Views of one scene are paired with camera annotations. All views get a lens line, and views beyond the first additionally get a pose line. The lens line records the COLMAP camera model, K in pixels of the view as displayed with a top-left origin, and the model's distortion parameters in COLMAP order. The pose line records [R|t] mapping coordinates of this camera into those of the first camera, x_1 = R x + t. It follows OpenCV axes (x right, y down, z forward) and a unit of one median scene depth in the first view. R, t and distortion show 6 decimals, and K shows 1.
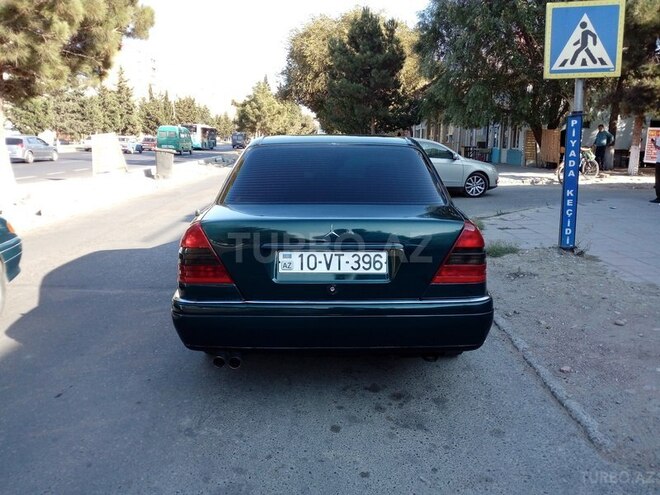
lens RADIAL K [[535.3, 0, 333.5], [0, 535.3, 246.9], [0, 0, 1]] dist [0.071294, -0.129268]
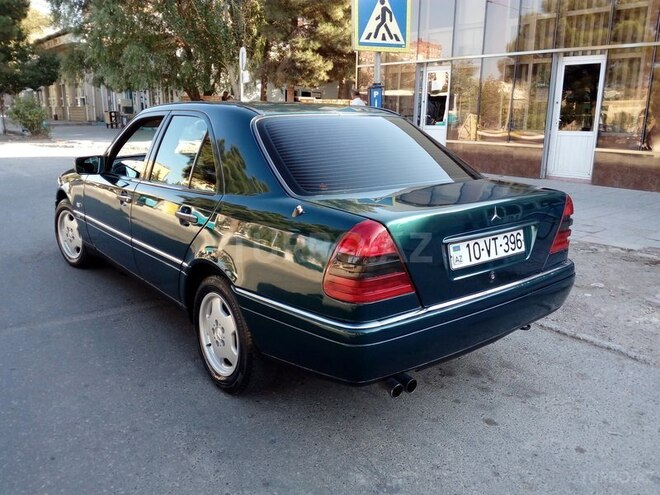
lens RADIAL K [[542.9, 0, 330.0], [0, 542.9, 247.5], [0, 0, 1]] dist [0.071693, -0.126005]
pose [[0.780071, -0.146132, 0.608387, -0.352161], [0.109808, 0.989227, 0.096813, -0.041466], [-0.615980, -0.008715, 0.787714, 0.195303]]
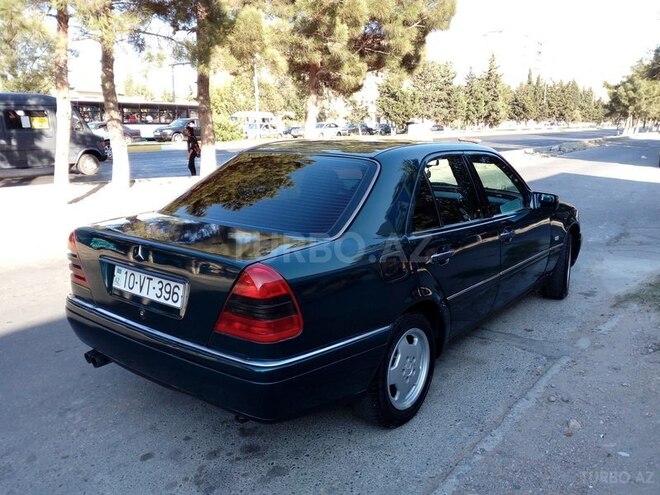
lens RADIAL K [[535.3, 0, 333.5], [0, 535.3, 246.9], [0, 0, 1]] dist [0.071294, -0.129268]
pose [[0.796631, 0.134579, -0.589294, 0.366103], [-0.119611, 0.990720, 0.064559, -0.062704], [0.592513, 0.019056, 0.805335, 0.193198]]
